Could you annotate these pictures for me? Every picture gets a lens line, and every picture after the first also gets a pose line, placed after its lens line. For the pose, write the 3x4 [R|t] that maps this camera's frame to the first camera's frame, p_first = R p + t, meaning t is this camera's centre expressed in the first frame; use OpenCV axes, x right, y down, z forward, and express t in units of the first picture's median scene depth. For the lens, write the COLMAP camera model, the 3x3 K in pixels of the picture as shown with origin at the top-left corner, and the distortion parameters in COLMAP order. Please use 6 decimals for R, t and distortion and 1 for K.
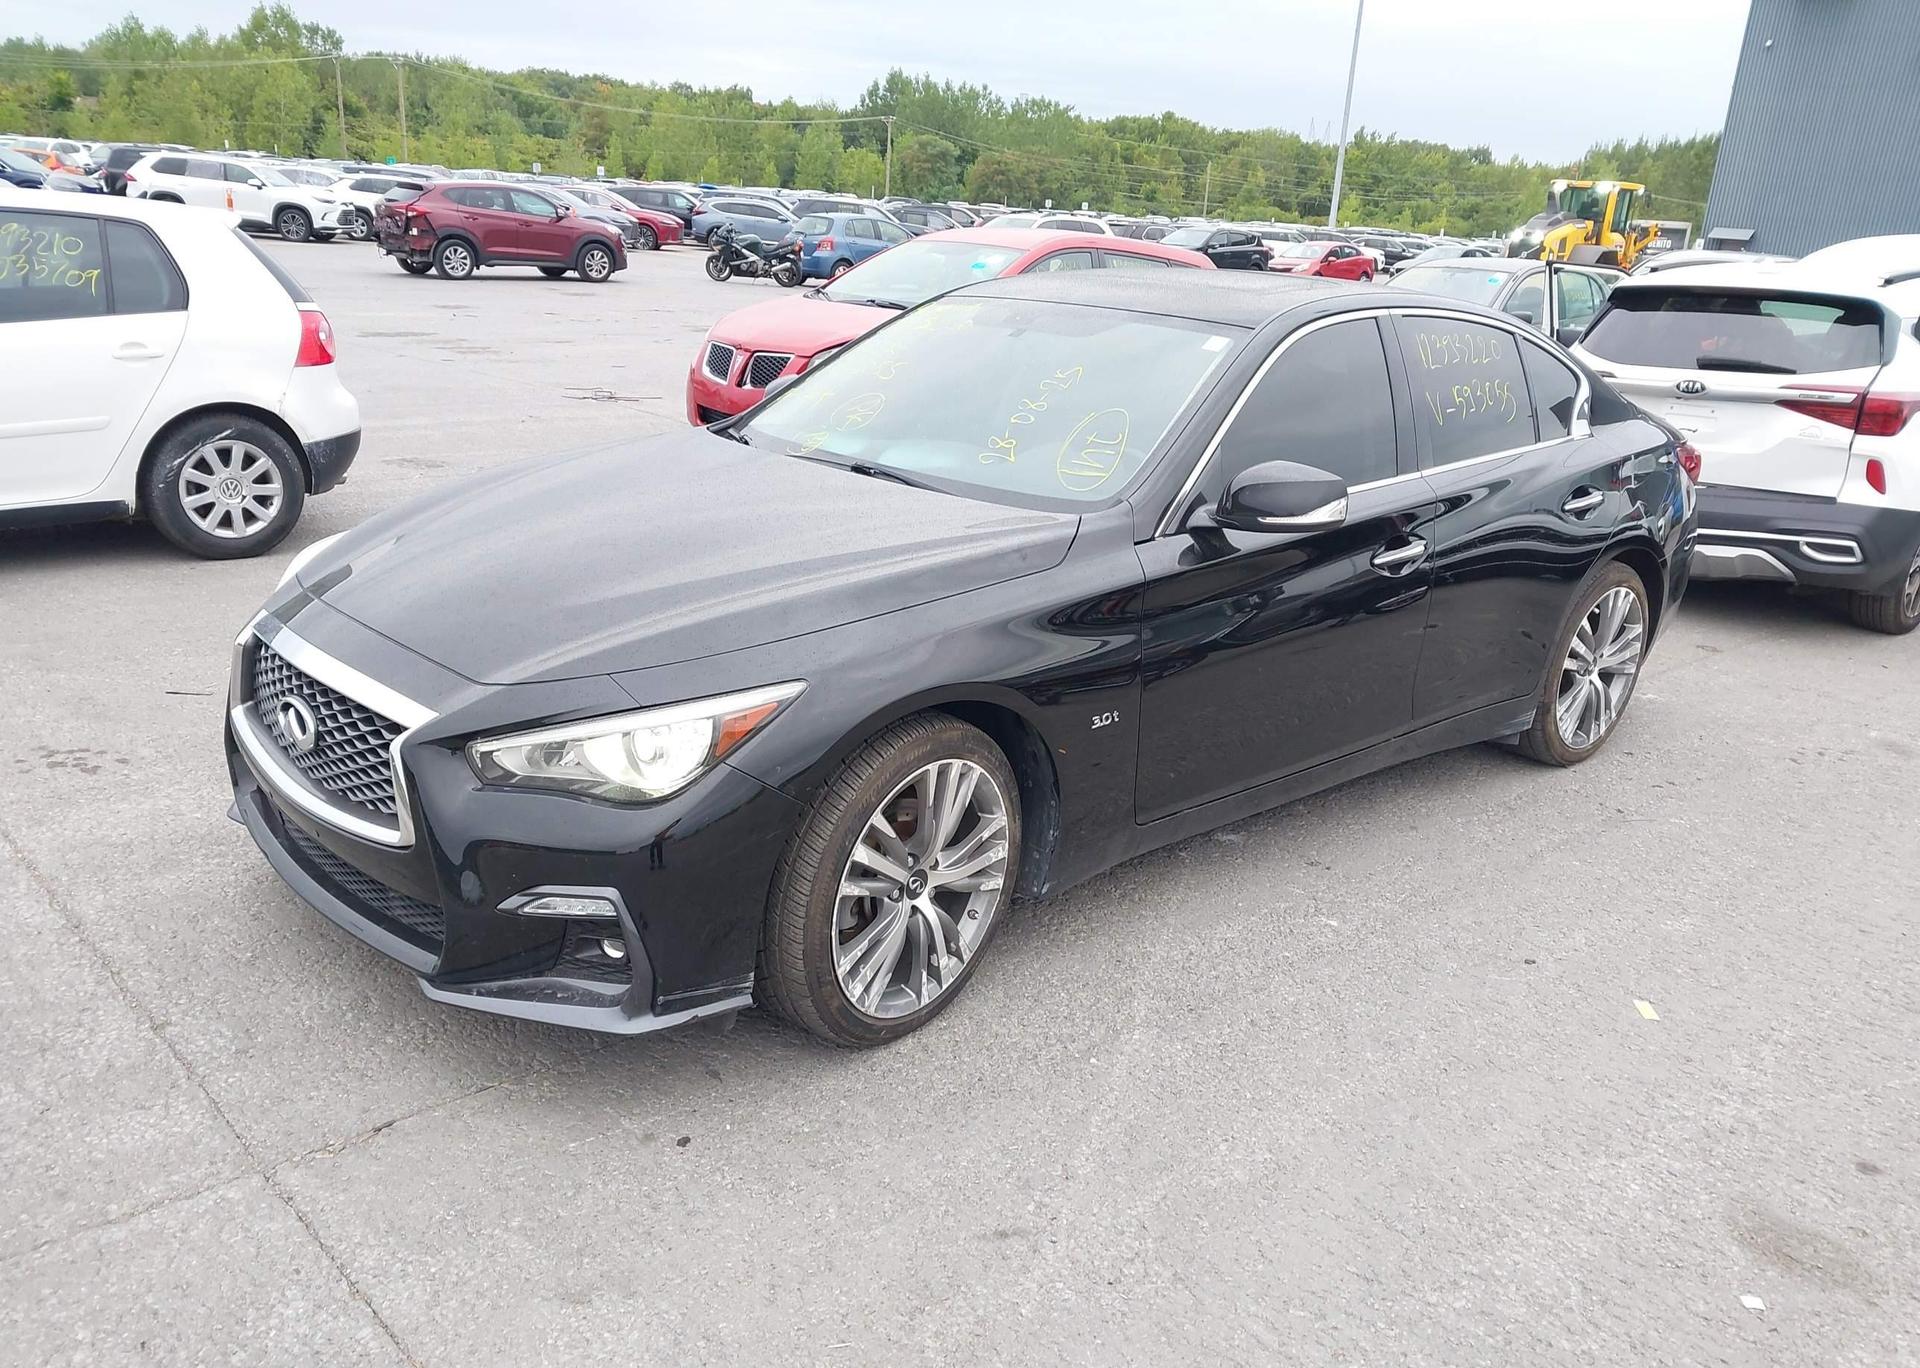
lens RADIAL K [[1516.1, 0, 944.7], [0, 1516.1, 703.8], [0, 0, 1]] dist [0.021370, -0.015439]
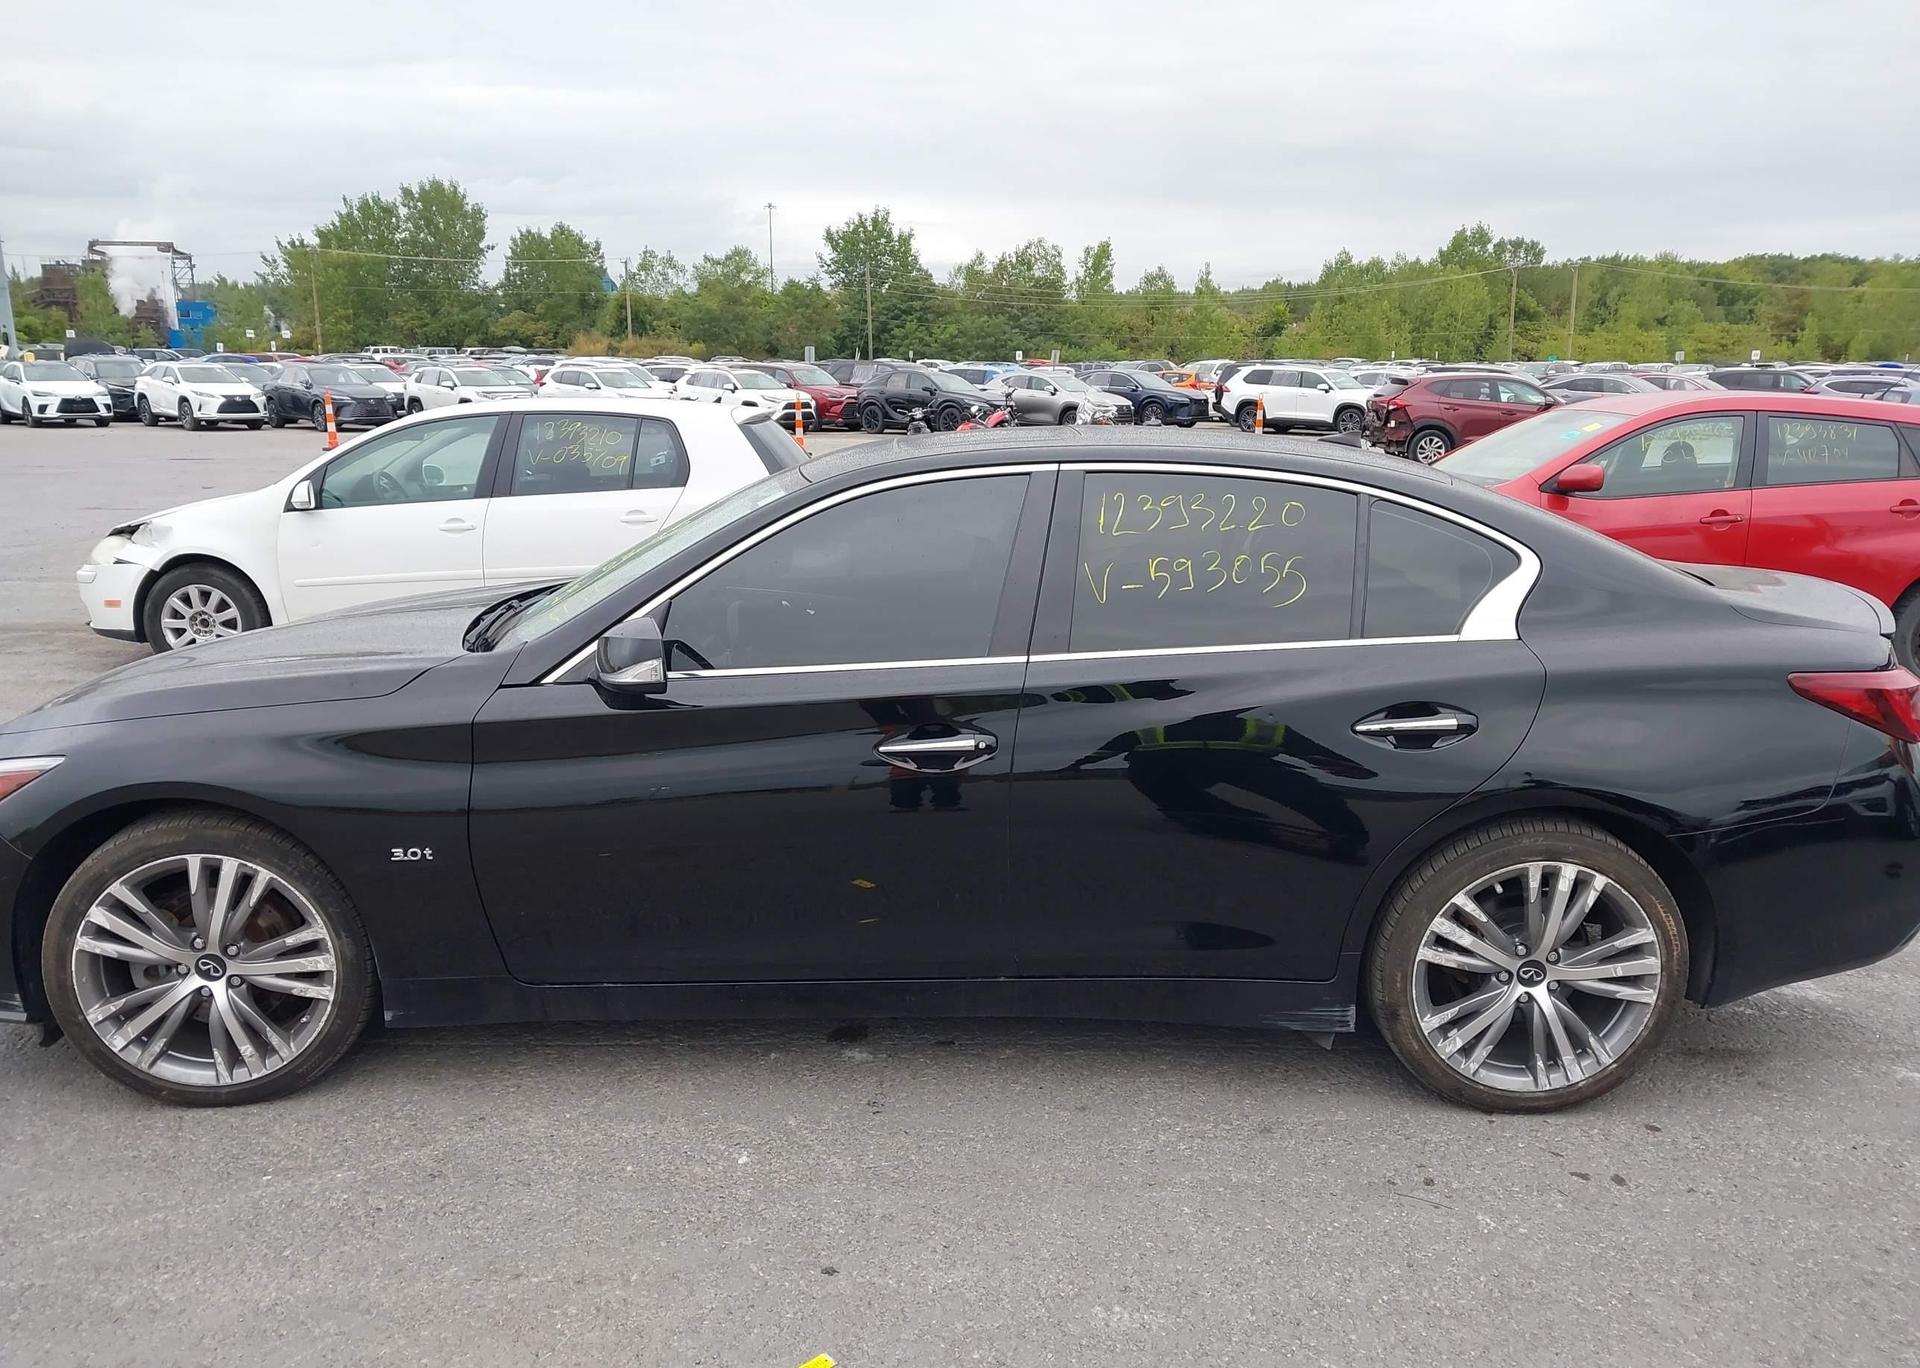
lens RADIAL K [[1516.1, 0, 944.7], [0, 1516.1, 703.8], [0, 0, 1]] dist [0.021370, -0.015439]
pose [[0.738820, 0.090504, -0.667797, 0.133107], [-0.171357, 0.983600, -0.056278, -0.011812], [0.651752, 0.156011, 0.742213, 0.060376]]
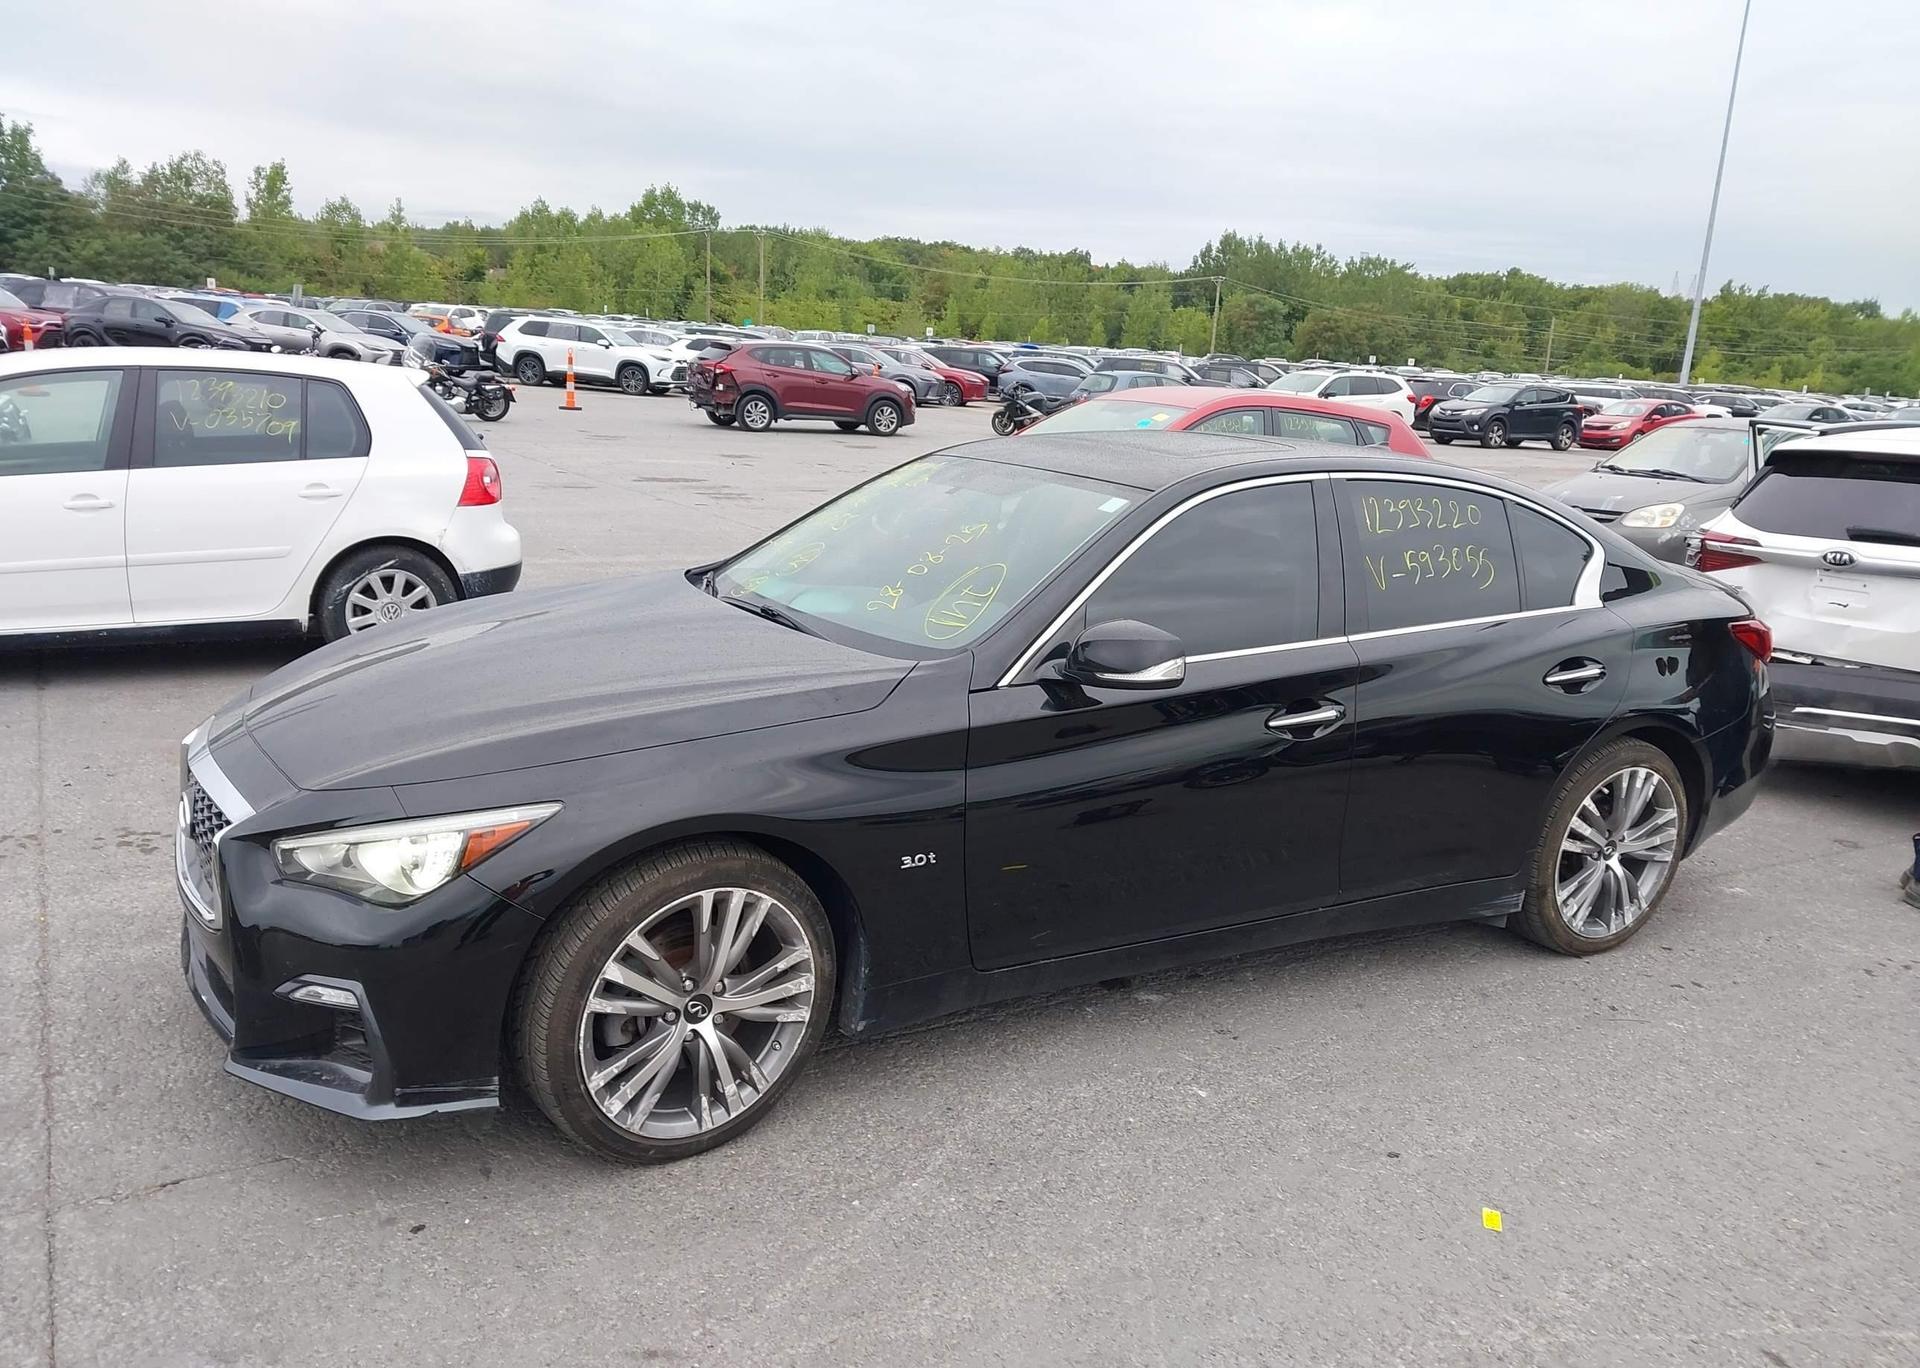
lens RADIAL K [[1516.1, 0, 944.7], [0, 1516.1, 703.8], [0, 0, 1]] dist [0.021370, -0.015439]
pose [[0.977067, 0.047542, -0.207555, 0.042750], [-0.067023, 0.993876, -0.087855, -0.000909], [0.202107, 0.099751, 0.974270, 0.000150]]
